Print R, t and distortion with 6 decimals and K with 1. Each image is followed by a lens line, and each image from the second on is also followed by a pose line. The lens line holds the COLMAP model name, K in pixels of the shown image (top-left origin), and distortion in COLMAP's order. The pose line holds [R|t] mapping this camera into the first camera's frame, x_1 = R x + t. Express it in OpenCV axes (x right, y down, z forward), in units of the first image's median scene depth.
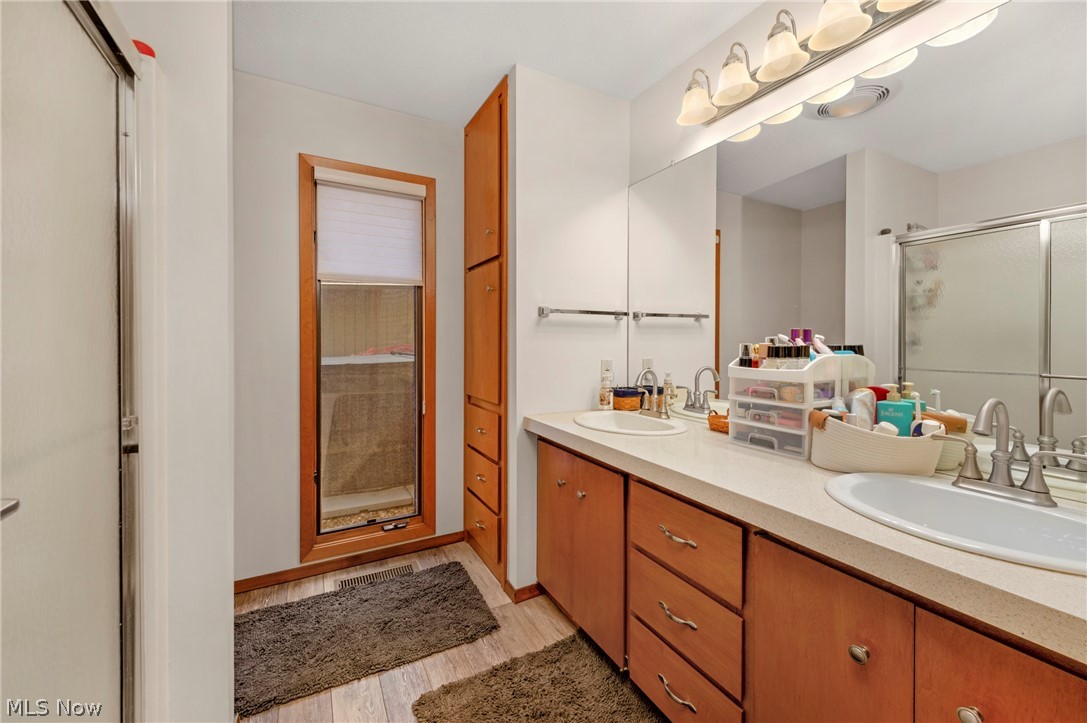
lens RADIAL K [[427.9, 0, 555.0], [0, 427.9, 360.7], [0, 0, 1]] dist [0.009338, -0.000814]
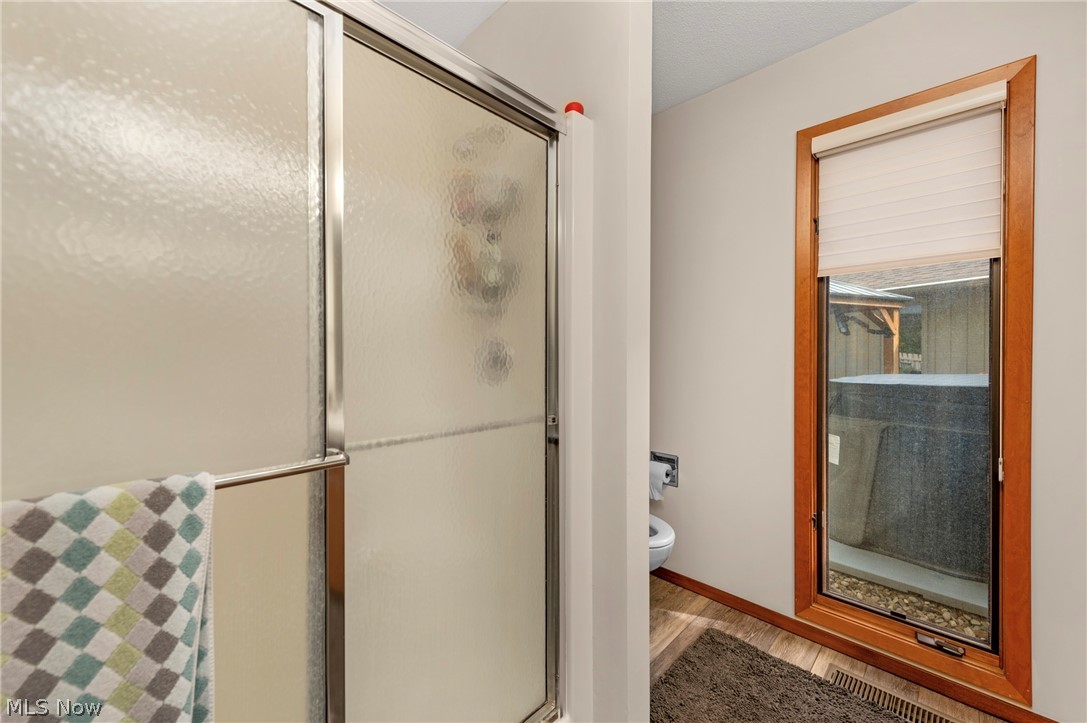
lens RADIAL K [[427.9, 0, 555.0], [0, 427.9, 360.7], [0, 0, 1]] dist [0.009338, -0.000814]
pose [[0.286382, 0.008739, -0.958076, 0.079112], [-0.040655, 0.999169, -0.003039, -0.008630], [0.957253, 0.039821, 0.286499, 0.281525]]
